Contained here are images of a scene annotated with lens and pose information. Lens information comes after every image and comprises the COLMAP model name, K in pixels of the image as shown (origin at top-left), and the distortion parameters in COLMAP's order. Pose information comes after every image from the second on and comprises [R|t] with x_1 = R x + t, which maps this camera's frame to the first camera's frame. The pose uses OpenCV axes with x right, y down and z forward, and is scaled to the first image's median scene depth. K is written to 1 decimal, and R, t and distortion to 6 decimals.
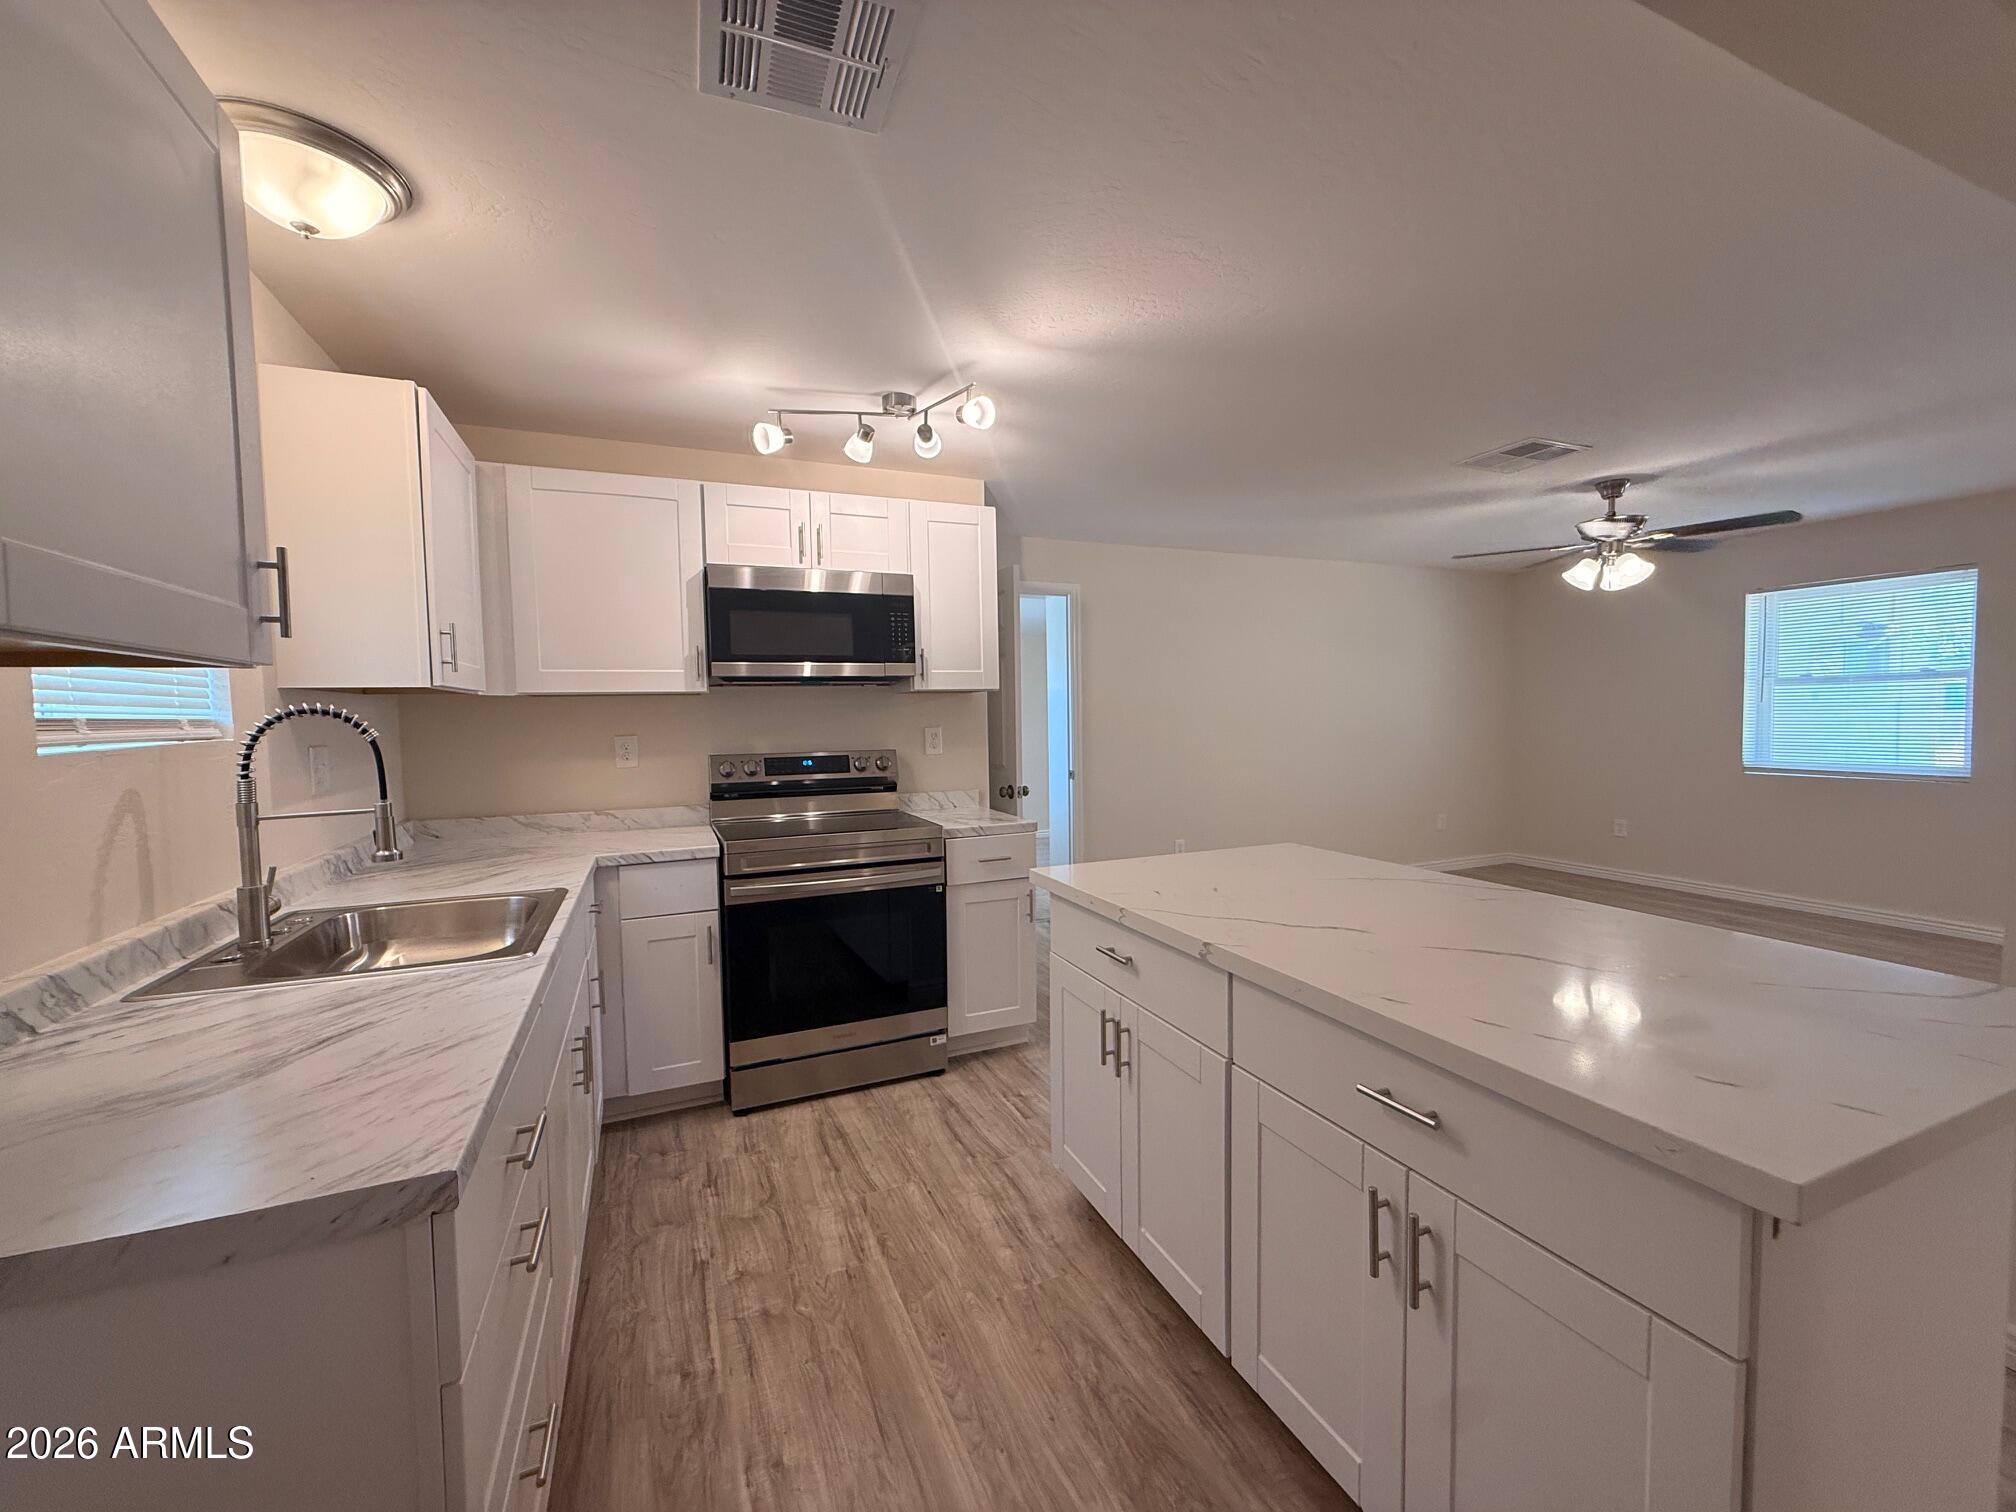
lens RADIAL K [[805.3, 0, 1010.9], [0, 805.3, 748.7], [0, 0, 1]] dist [-0.001068, 0.000514]
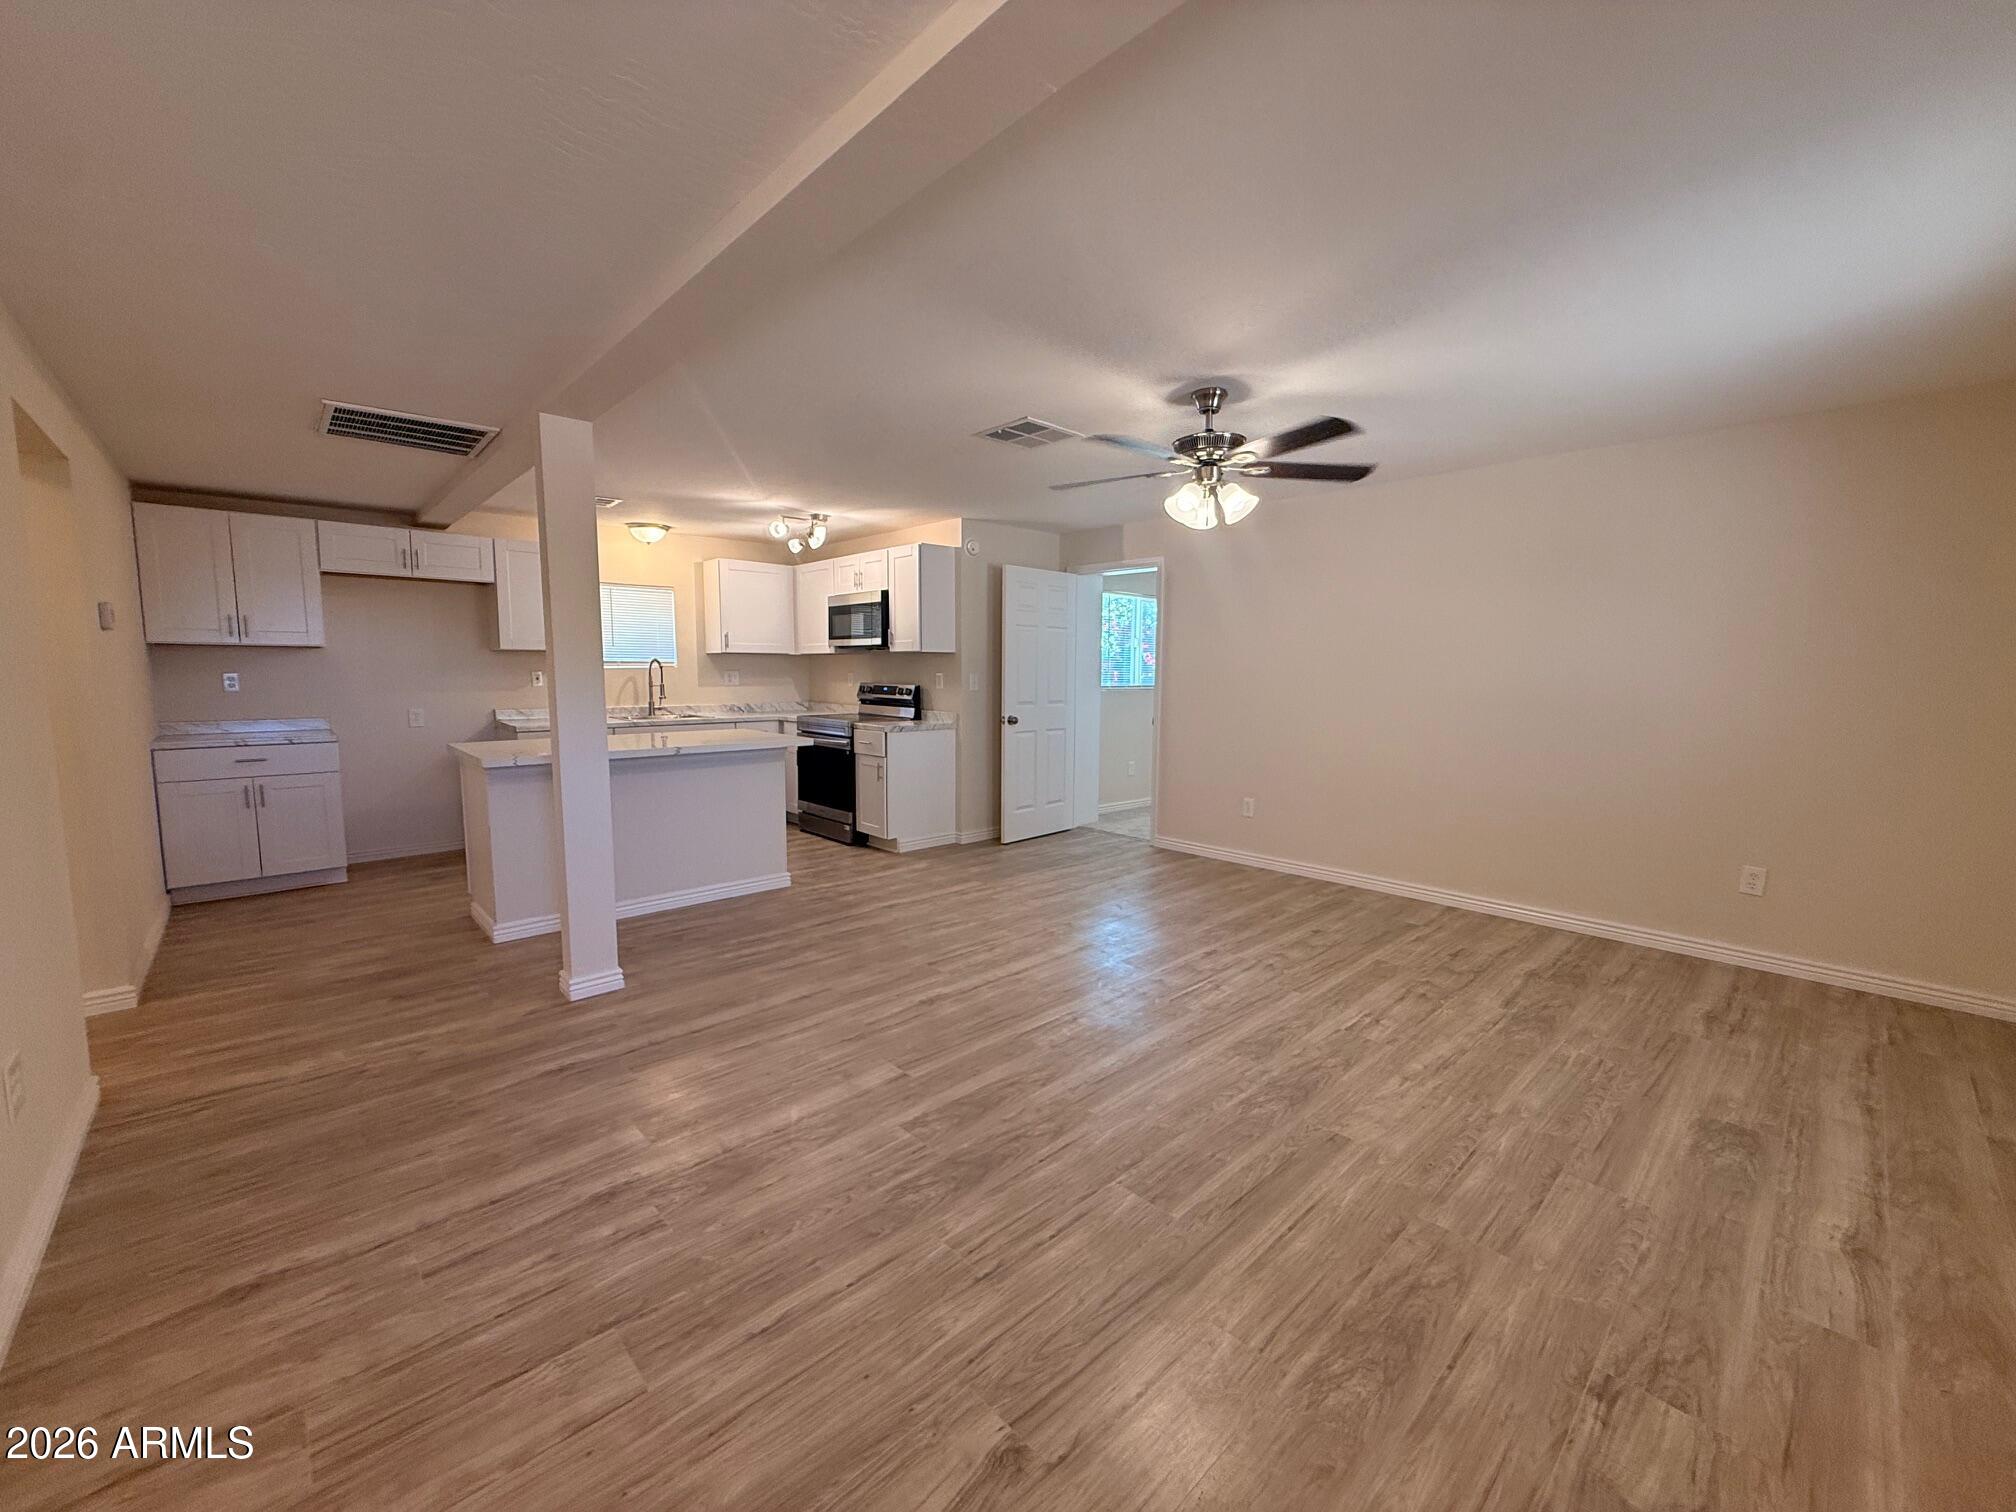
lens RADIAL K [[805.3, 0, 1009.3], [0, 805.3, 750.3], [0, 0, 1]] dist [-0.001068, 0.000514]
pose [[0.338719, 0.112389, -0.934151, 1.997213], [-0.054732, 0.993513, 0.099685, -0.054063], [0.939294, 0.017363, 0.342673, 0.718684]]
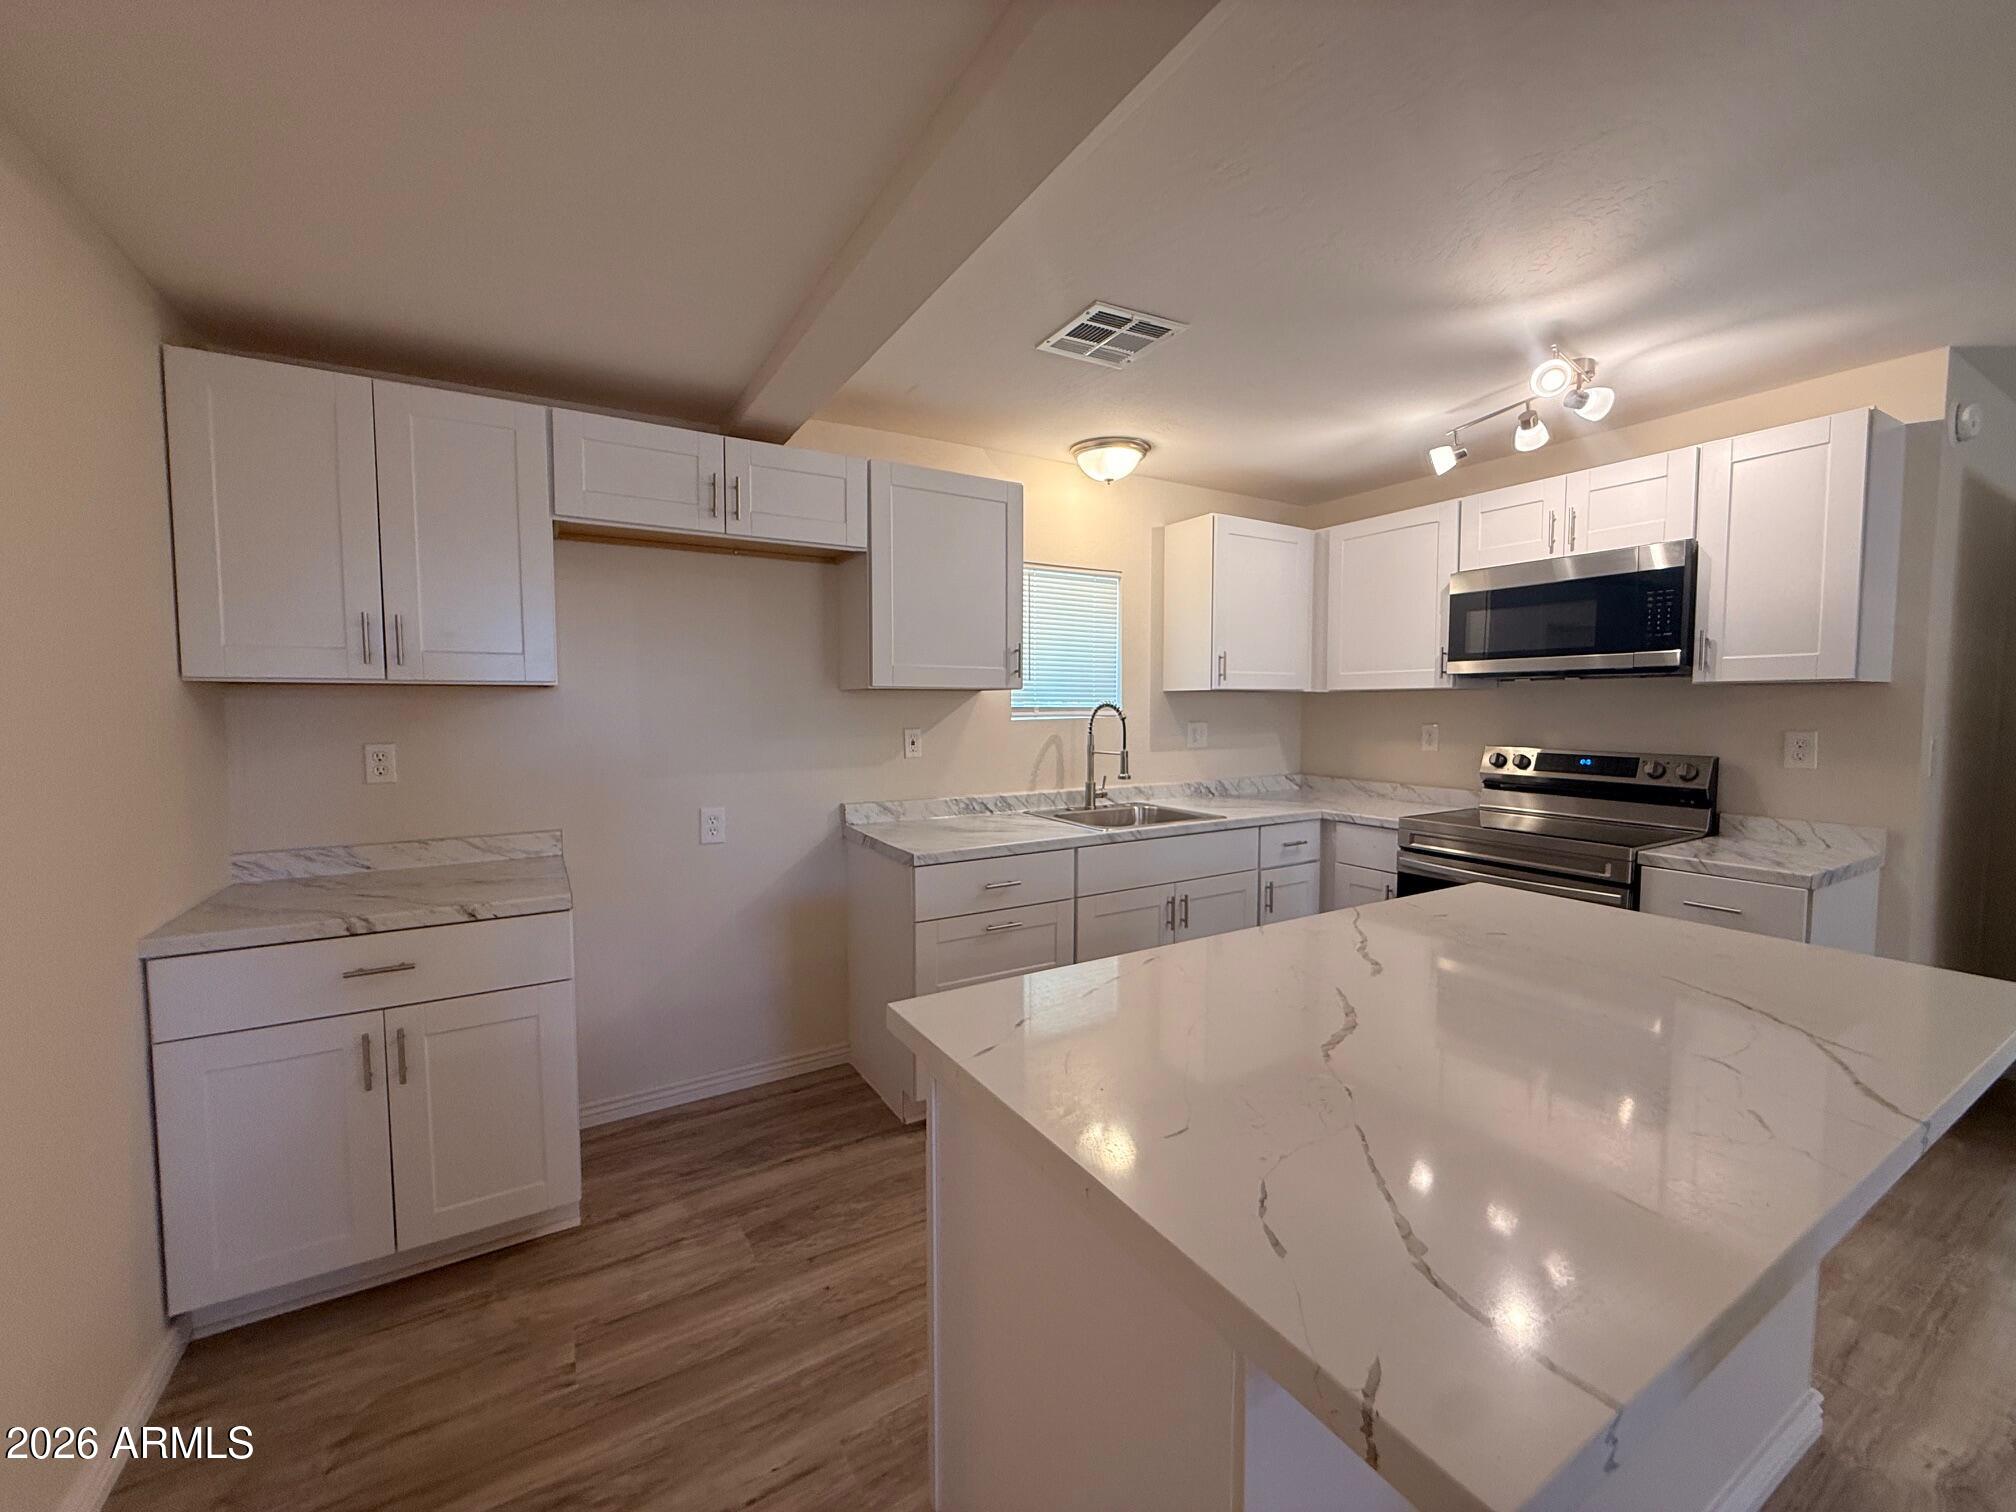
lens RADIAL K [[805.3, 0, 1004.1], [0, 805.3, 747.1], [0, 0, 1]] dist [-0.001068, 0.000514]
pose [[0.130923, 0.070400, -0.988890, 0.672936], [-0.046653, 0.996808, 0.064787, -0.033199], [0.990294, 0.037652, 0.133790, 0.248303]]
